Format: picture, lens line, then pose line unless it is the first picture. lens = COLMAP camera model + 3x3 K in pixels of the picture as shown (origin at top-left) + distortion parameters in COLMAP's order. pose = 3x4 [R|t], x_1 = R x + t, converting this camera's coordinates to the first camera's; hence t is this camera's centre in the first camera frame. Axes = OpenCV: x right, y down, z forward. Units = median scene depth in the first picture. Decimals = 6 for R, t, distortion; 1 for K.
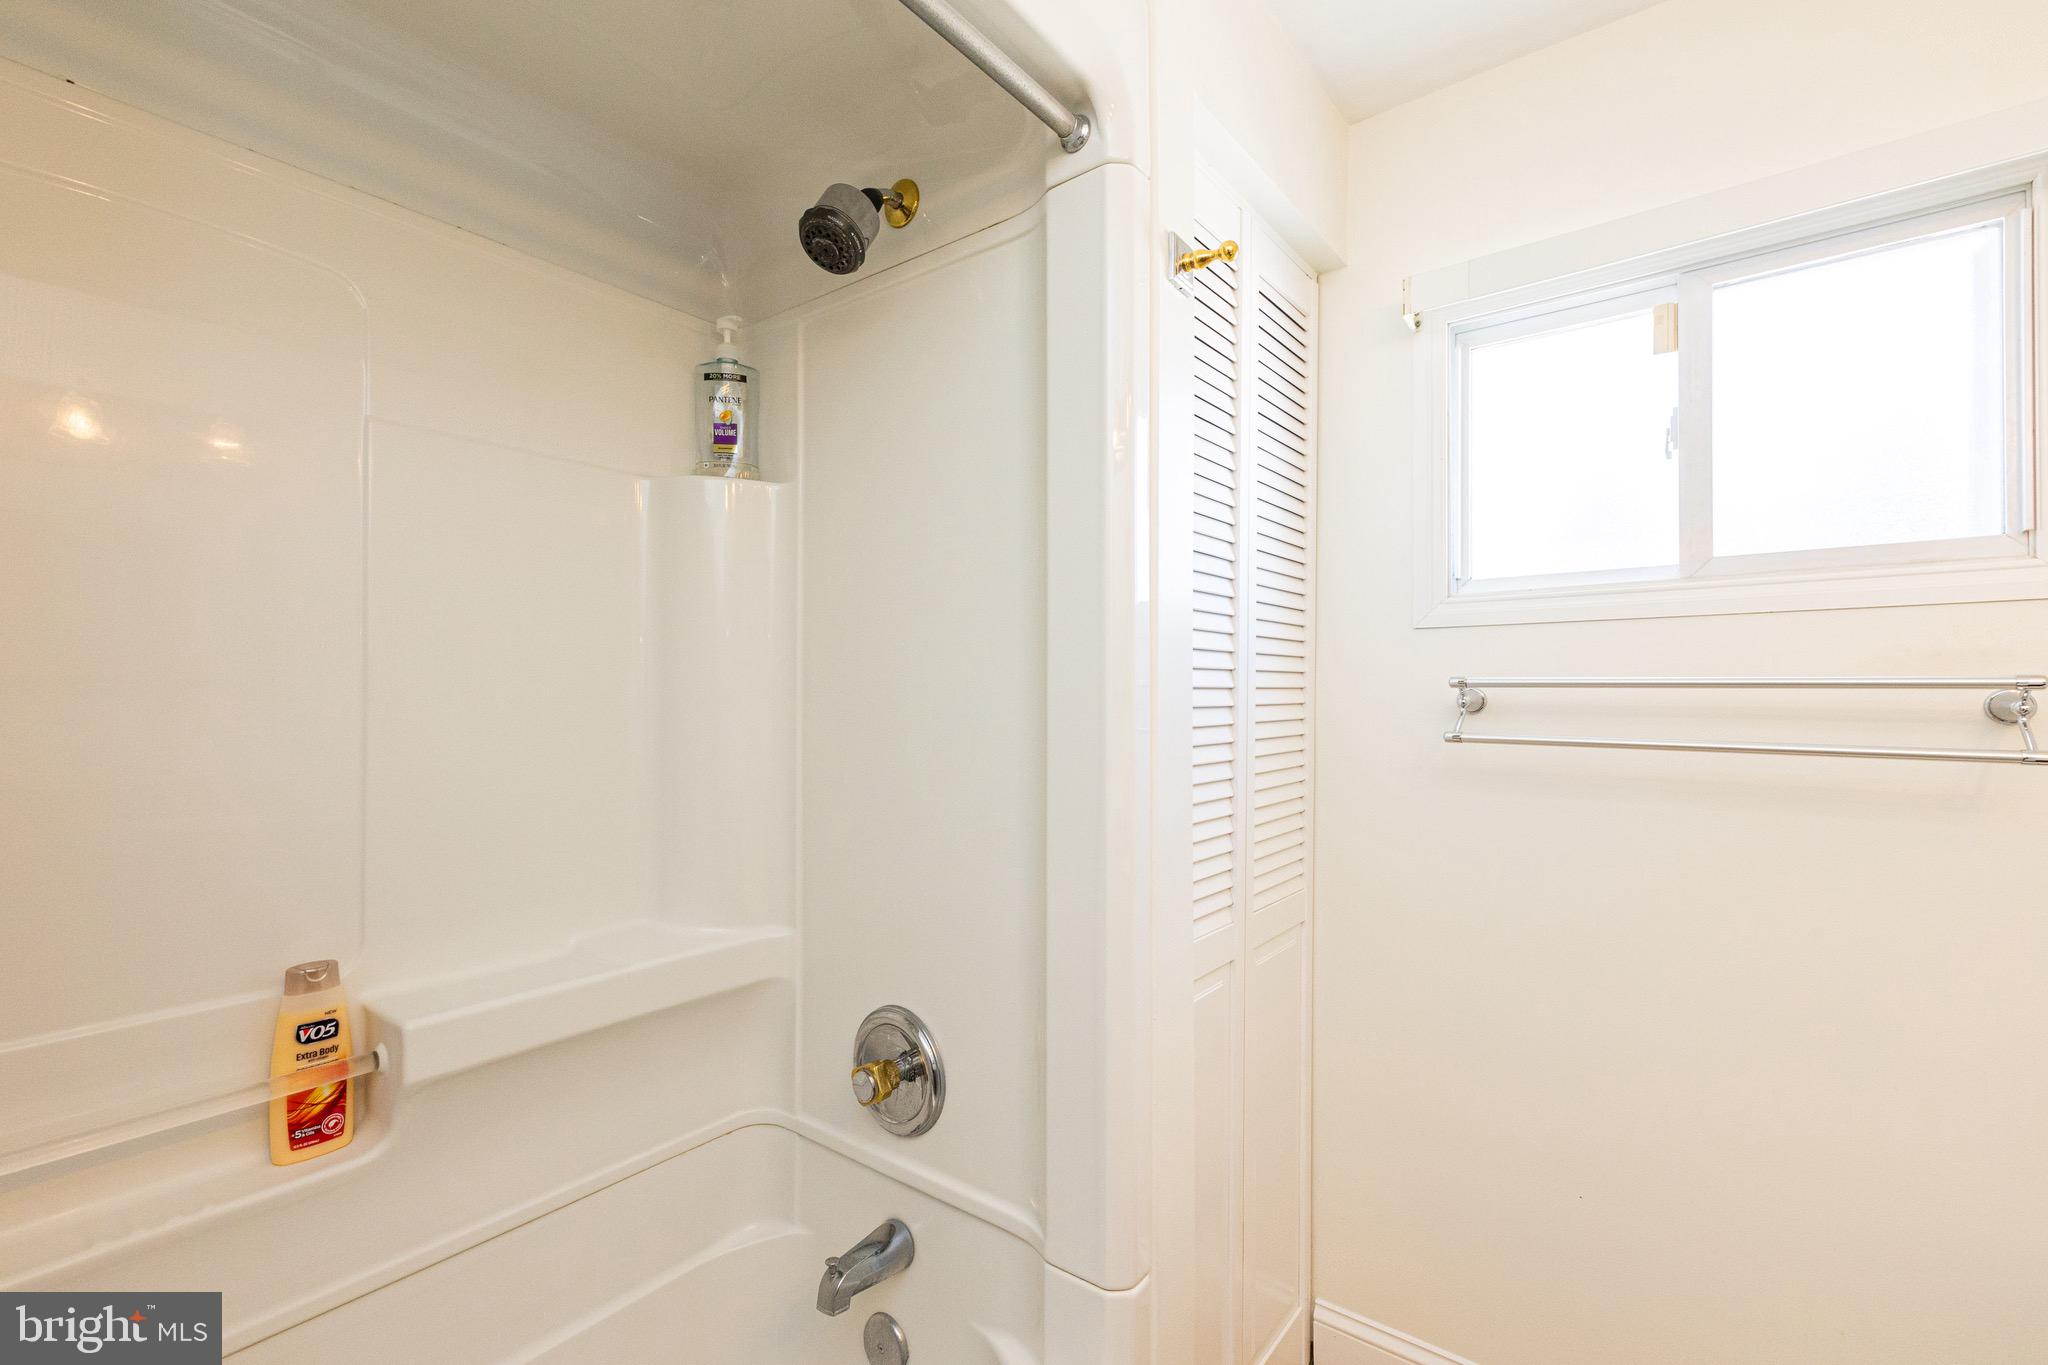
lens RADIAL K [[901.7, 0, 1030.8], [0, 901.7, 681.8], [0, 0, 1]] dist [0.003380, 0.000053]
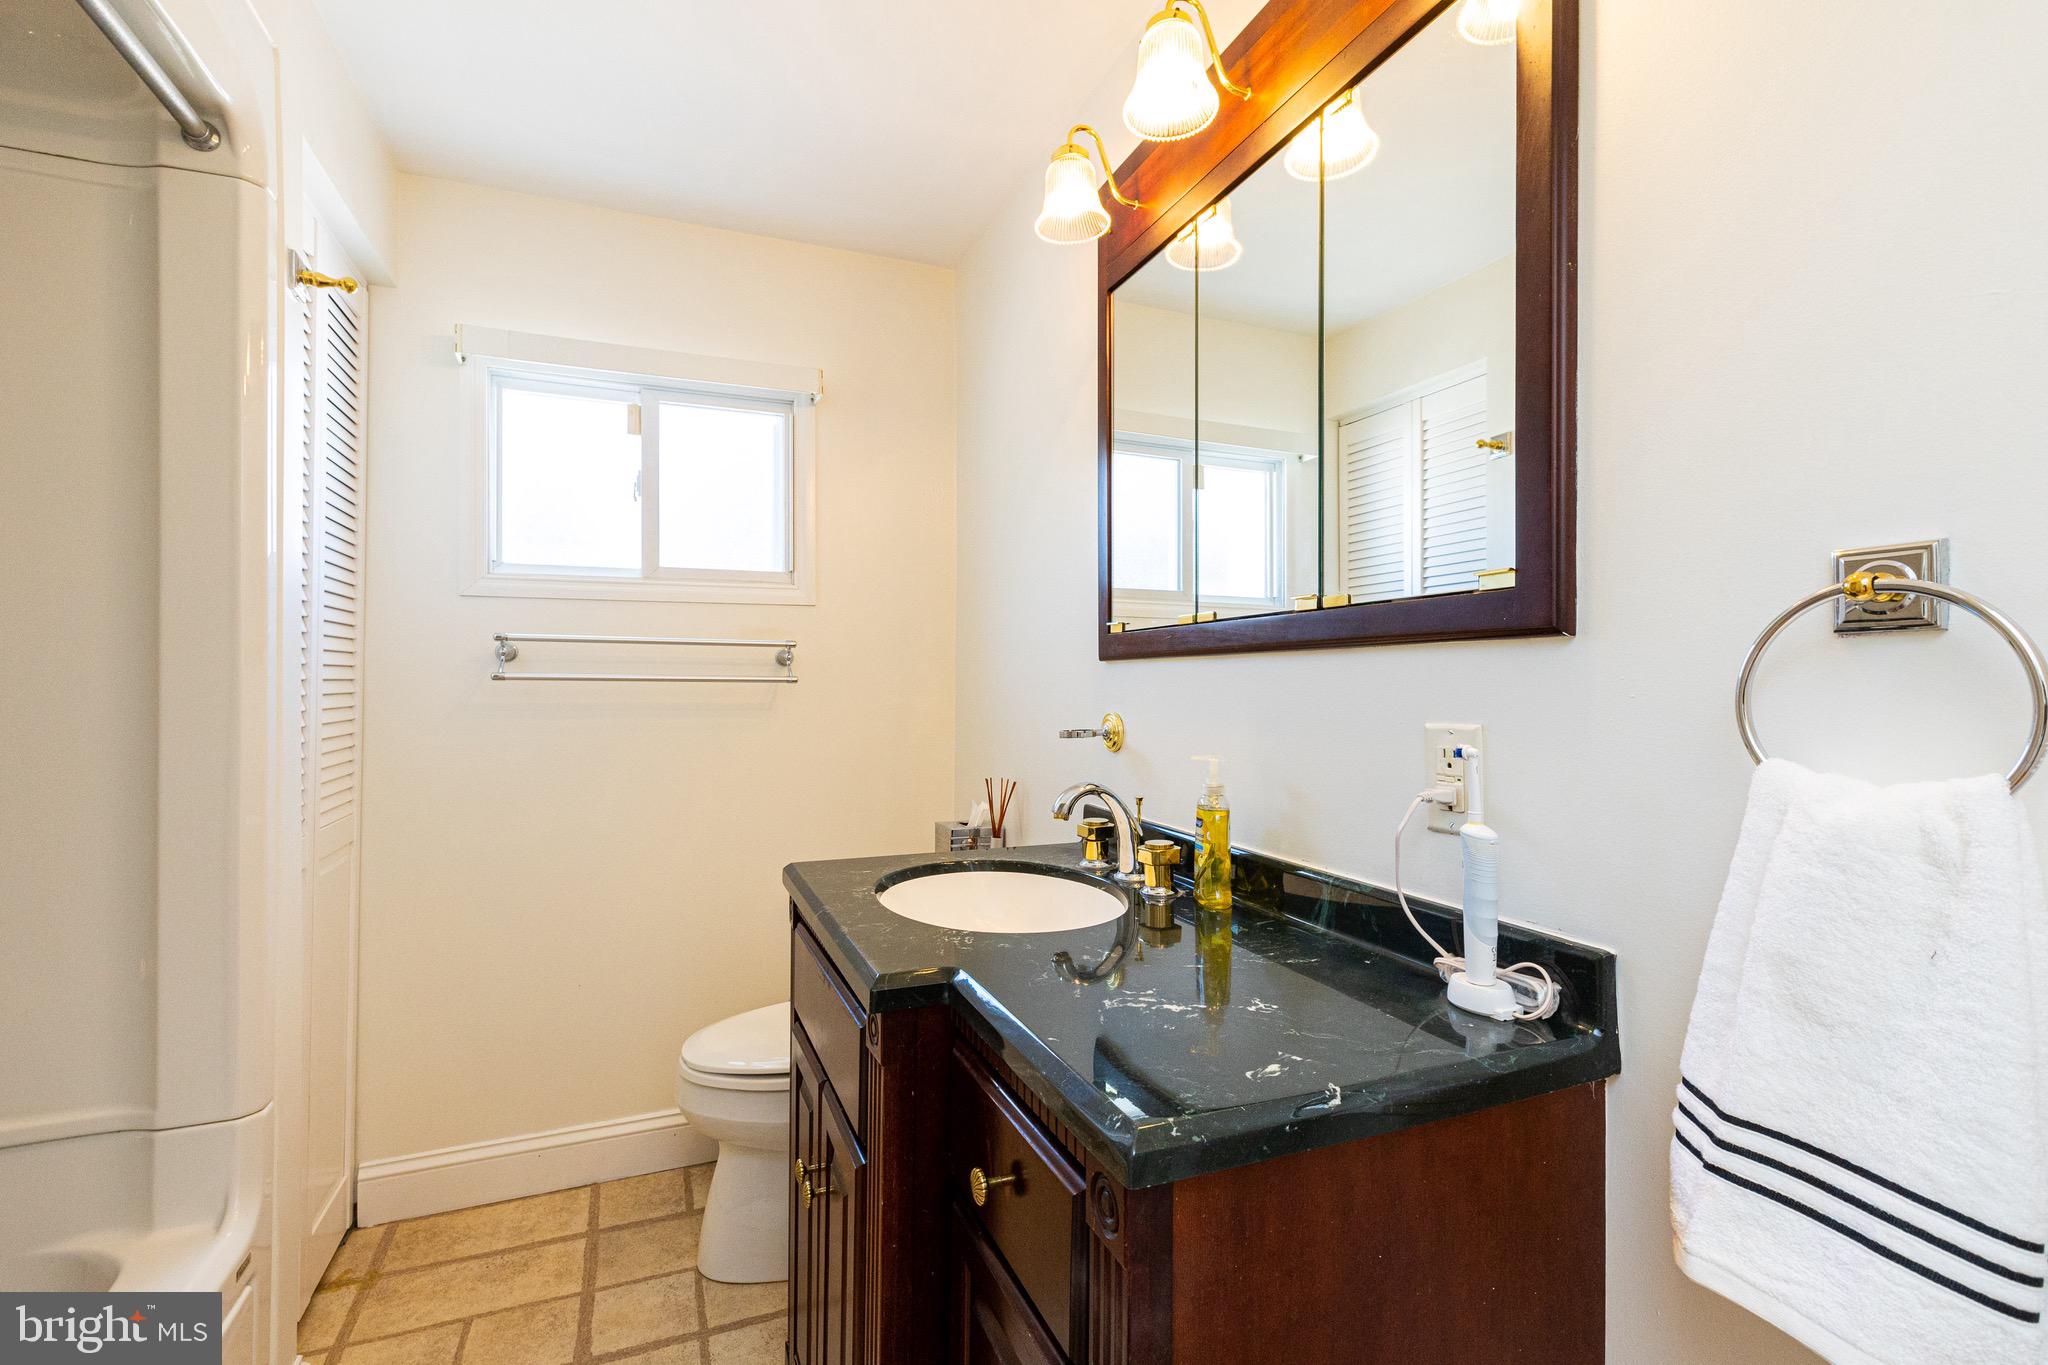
lens RADIAL K [[901.7, 0, 1030.8], [0, 901.7, 681.8], [0, 0, 1]] dist [0.003380, 0.000053]
pose [[0.481474, 0.001028, 0.876460, -0.356738], [-0.011238, 0.999924, 0.005001, 0.055324], [-0.876388, -0.012258, 0.481449, -0.384529]]
